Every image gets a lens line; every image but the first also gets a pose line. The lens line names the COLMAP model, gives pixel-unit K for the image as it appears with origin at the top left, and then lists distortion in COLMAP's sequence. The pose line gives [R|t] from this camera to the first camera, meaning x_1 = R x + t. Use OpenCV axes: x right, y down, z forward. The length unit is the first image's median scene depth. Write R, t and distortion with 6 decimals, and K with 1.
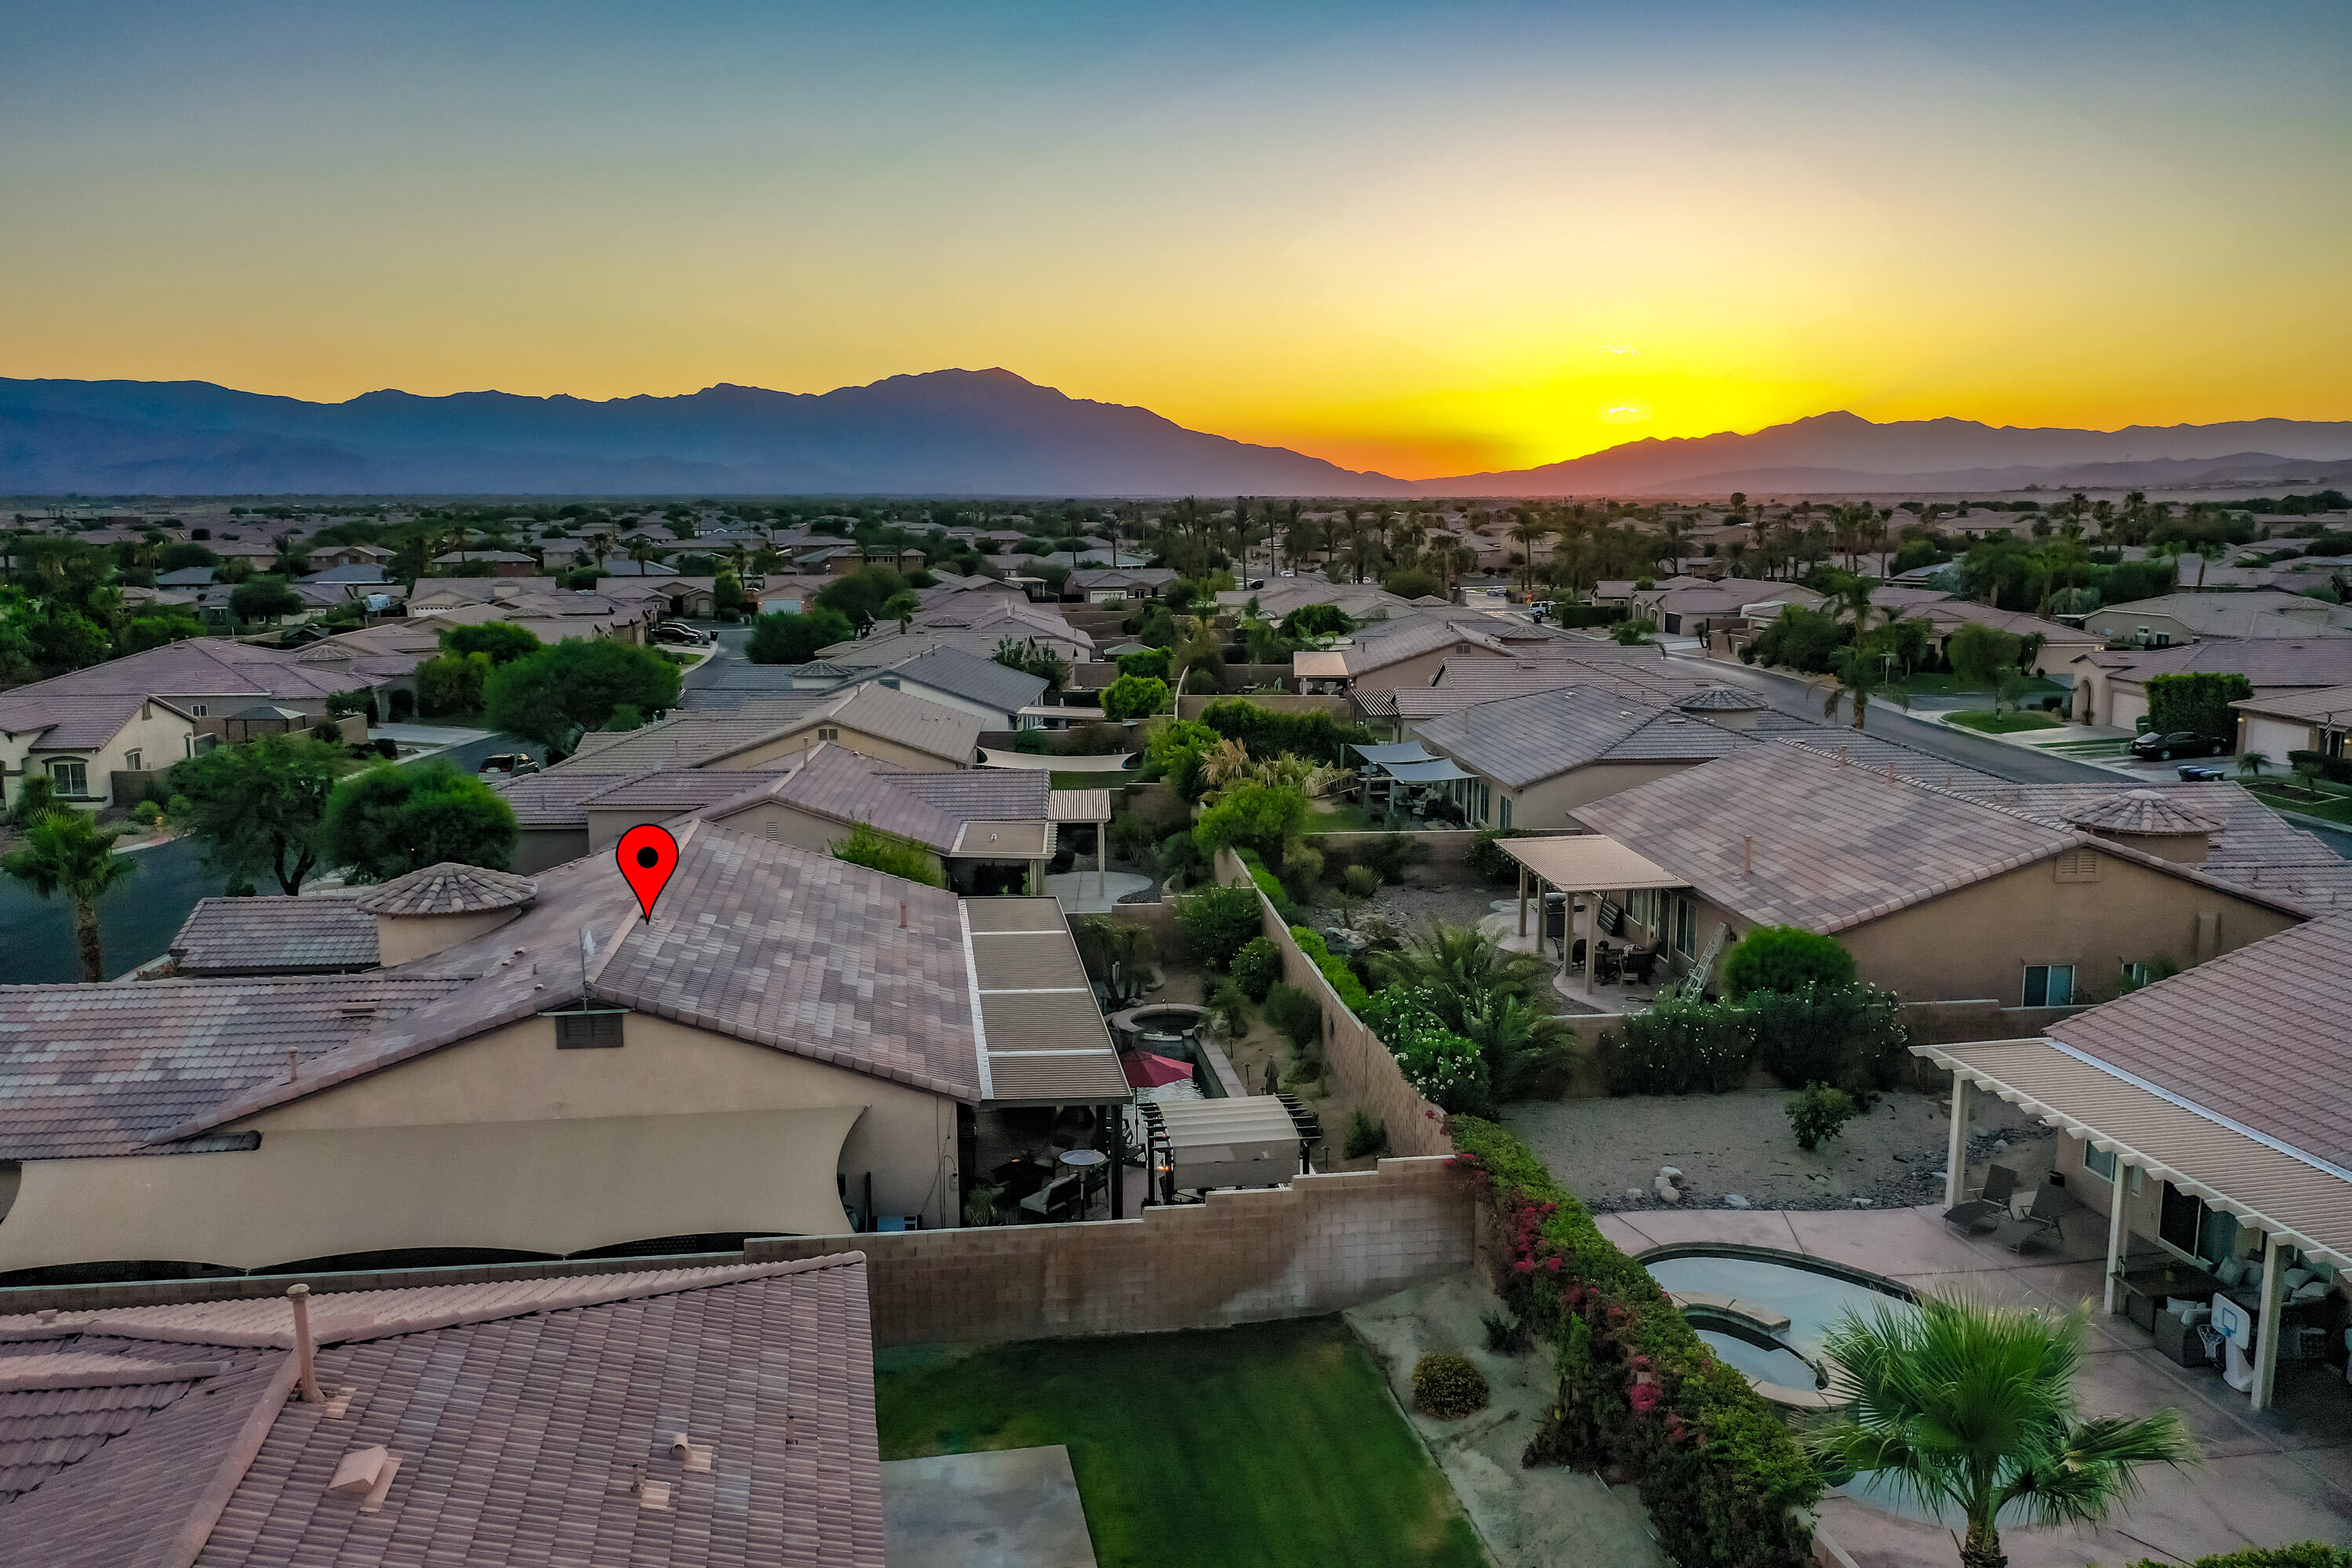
lens RADIAL K [[1832.4, 0, 1181.8], [0, 1832.4, 787.3], [0, 0, 1]] dist [-0.009795, -0.002630]
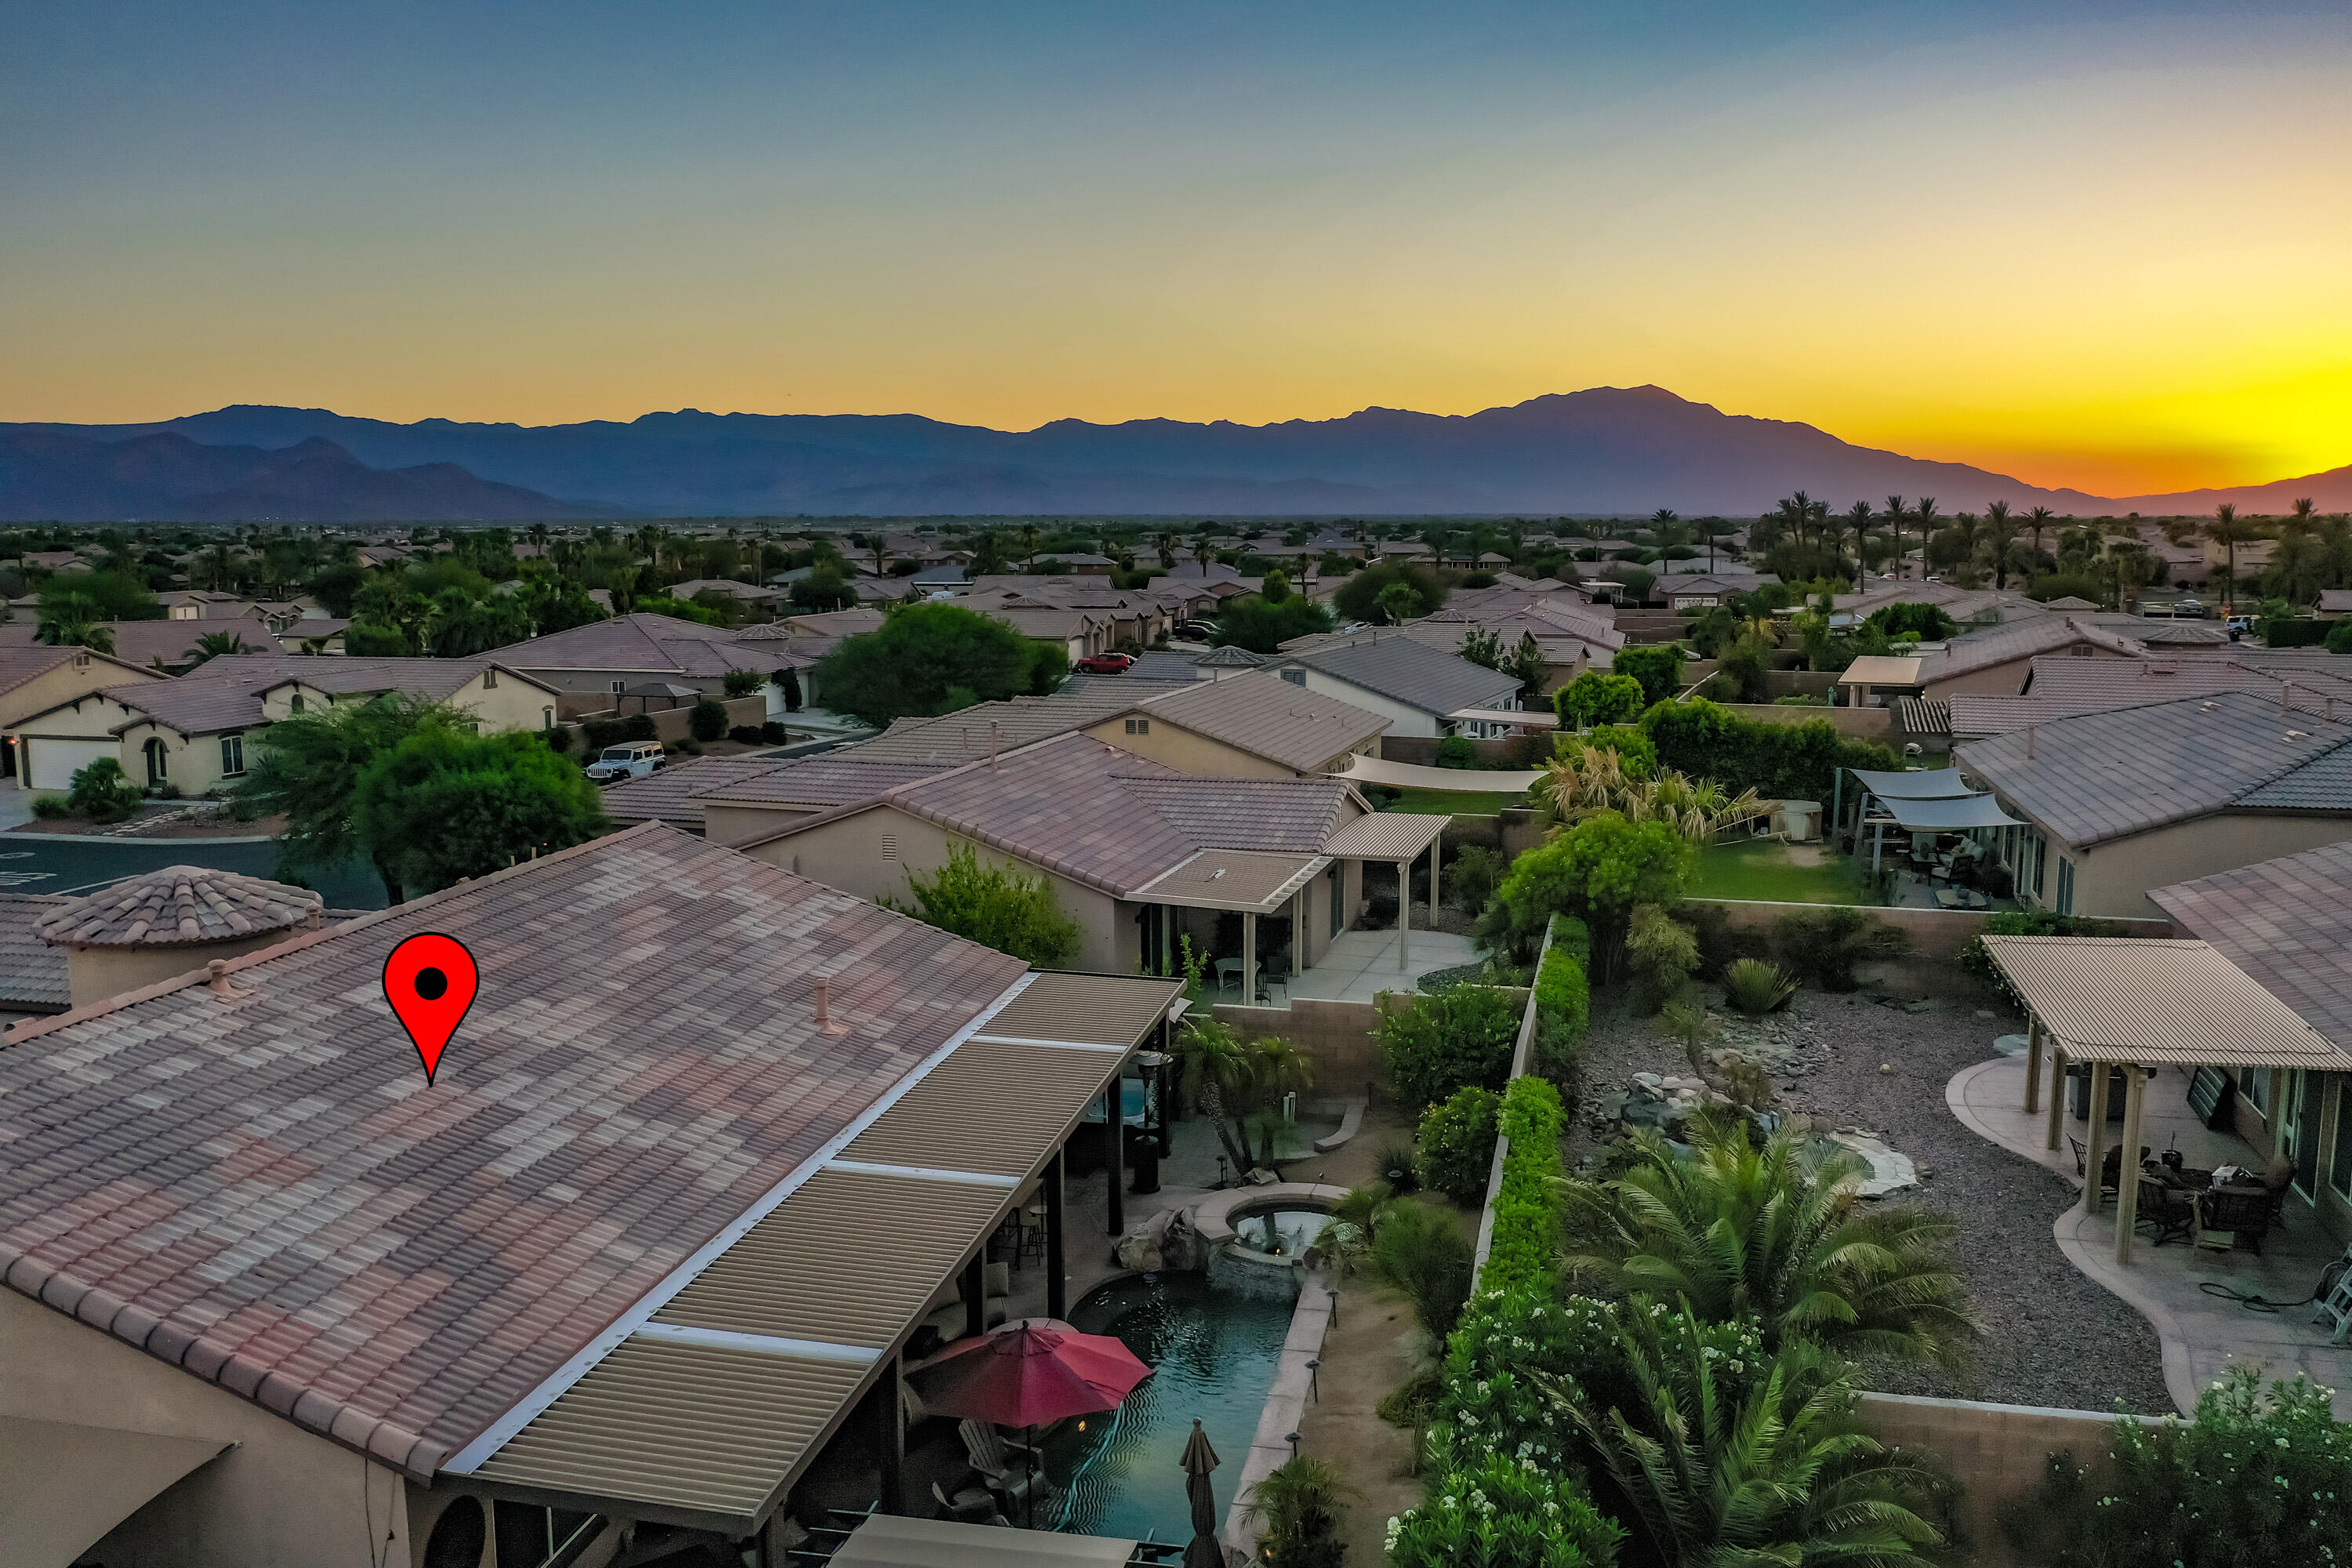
lens RADIAL K [[1832.4, 0, 1193.6], [0, 1832.4, 787.4], [0, 0, 1]] dist [-0.009795, -0.002630]
pose [[0.943060, 0.045641, -0.329477, 0.020242], [-0.049442, 0.998772, -0.003163, -0.000395], [0.328928, 0.019273, 0.944158, 0.062760]]
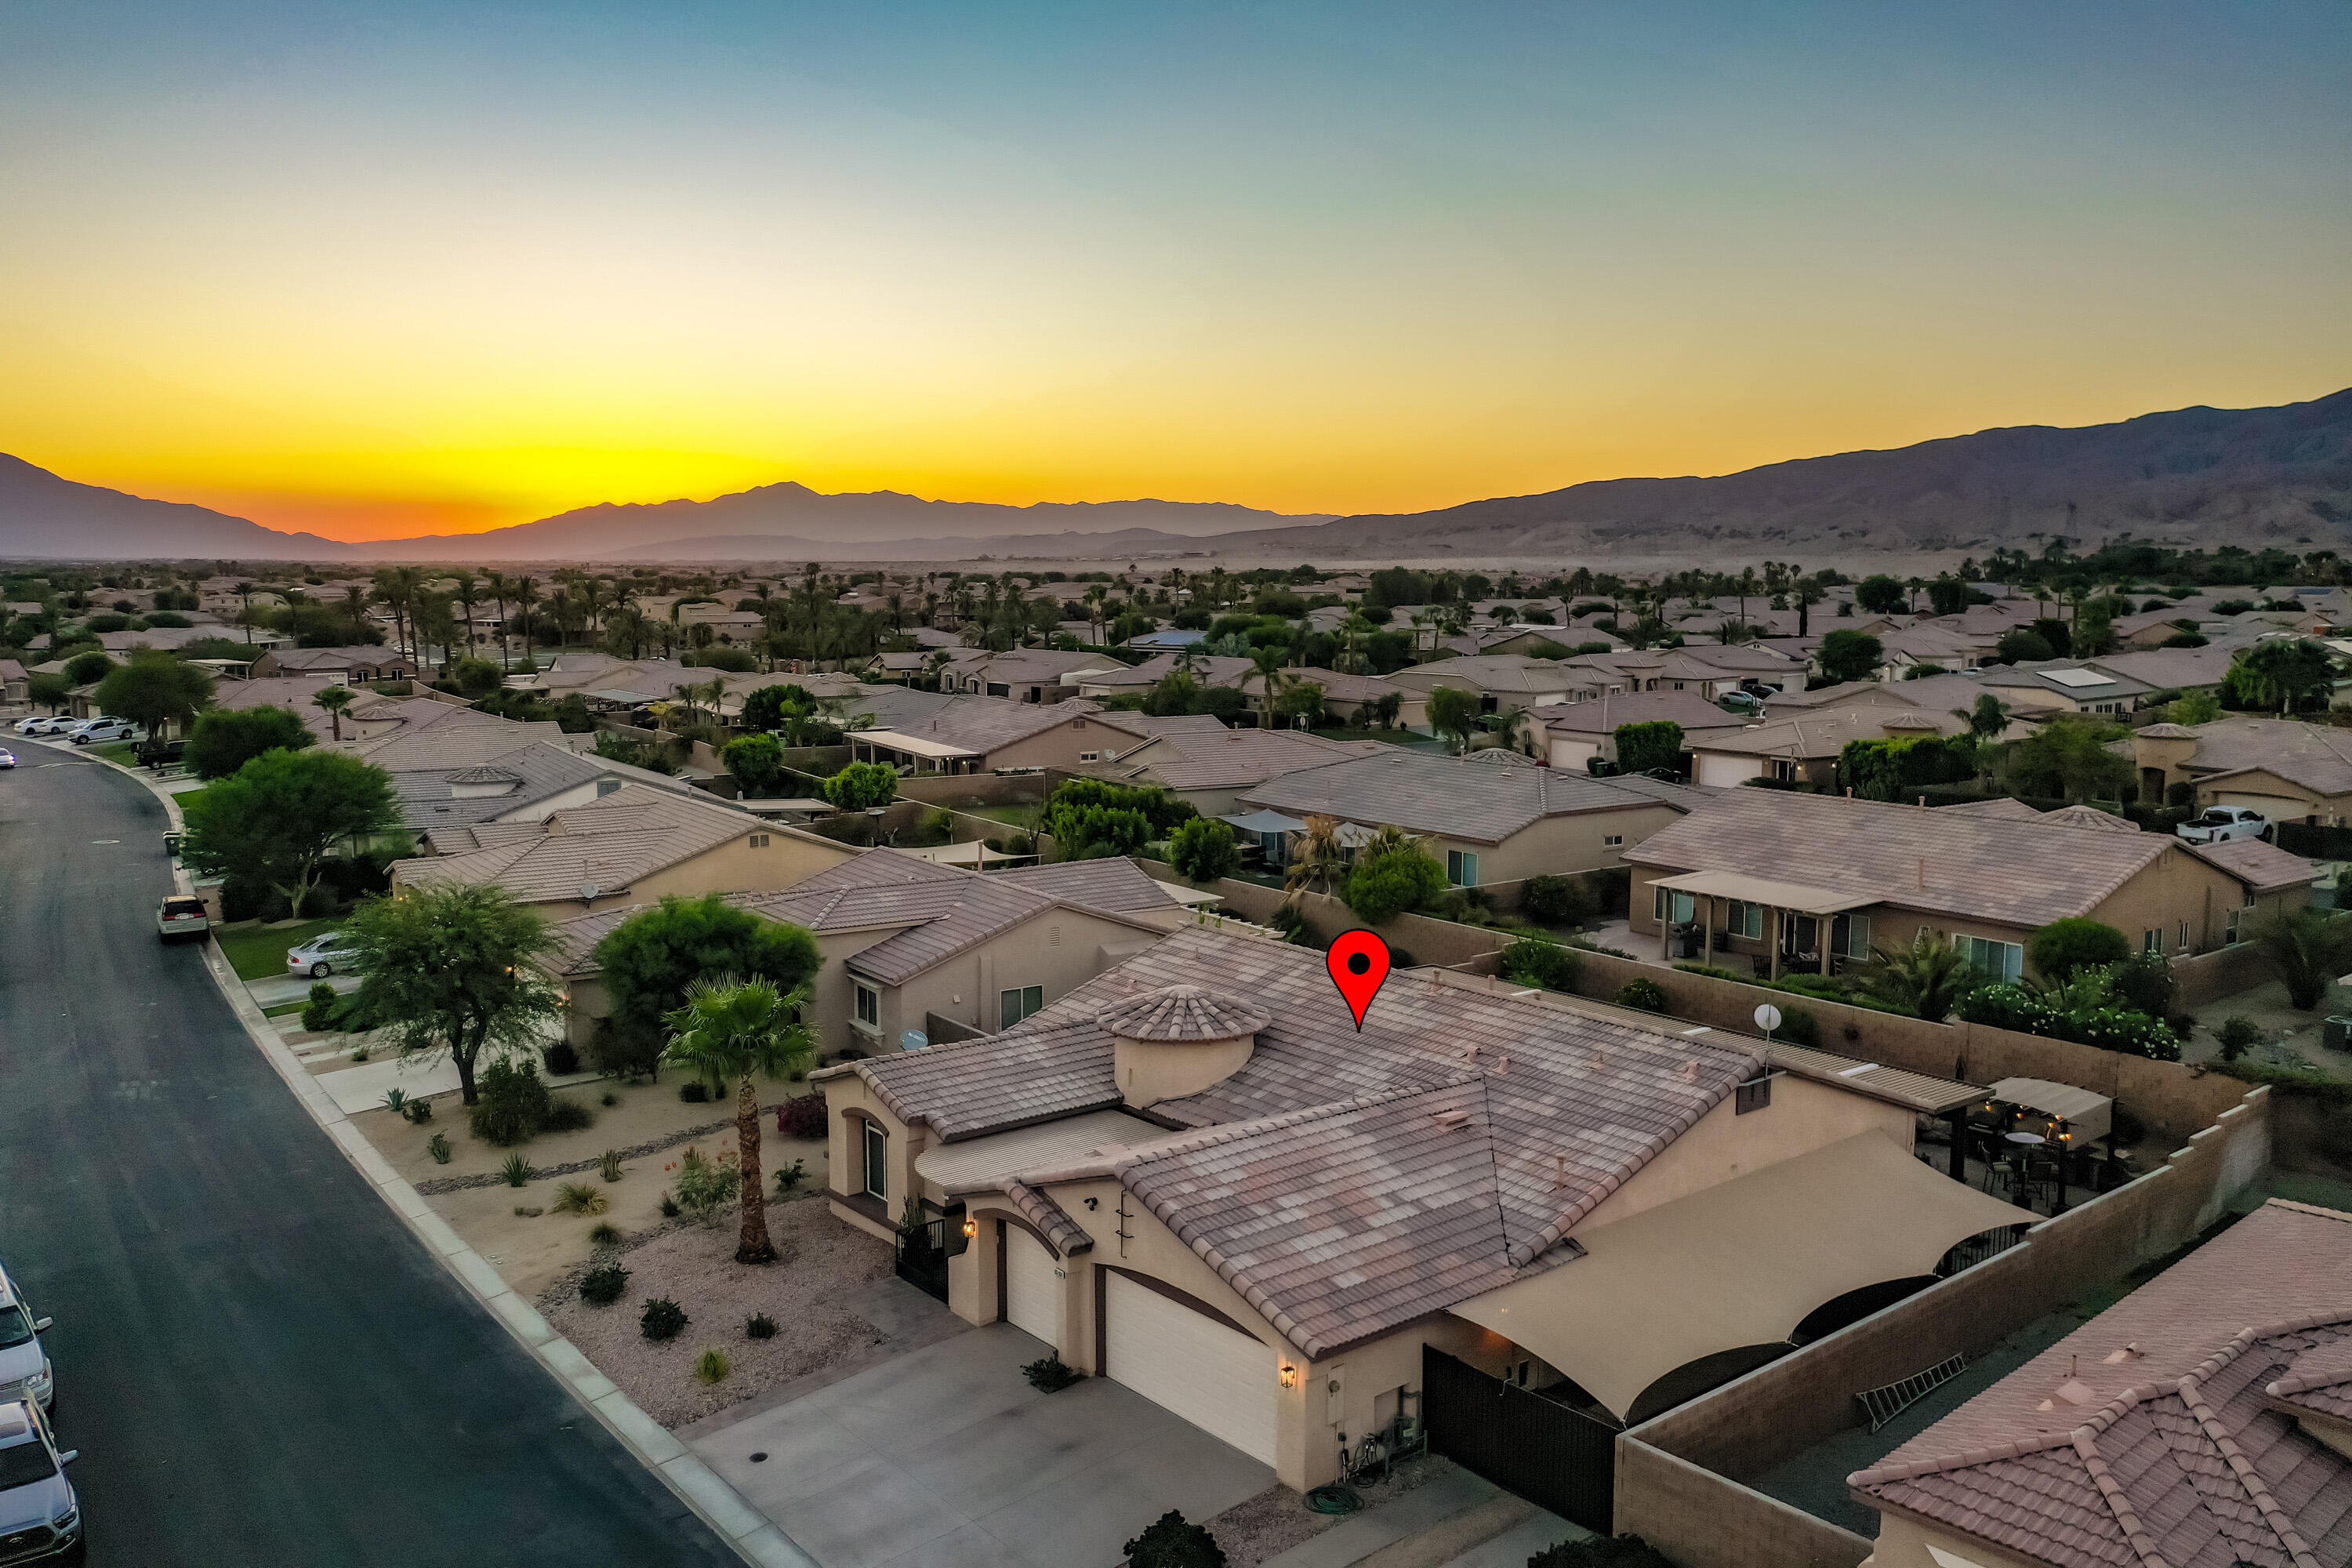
lens RADIAL K [[1832.4, 0, 1185.3], [0, 1832.4, 793.2], [0, 0, 1]] dist [-0.009795, -0.002630]
pose [[0.849638, -0.056751, 0.524304, -0.114095], [0.073387, 0.997243, -0.010982, -0.006158], [-0.522235, 0.047808, 0.851460, 0.019288]]
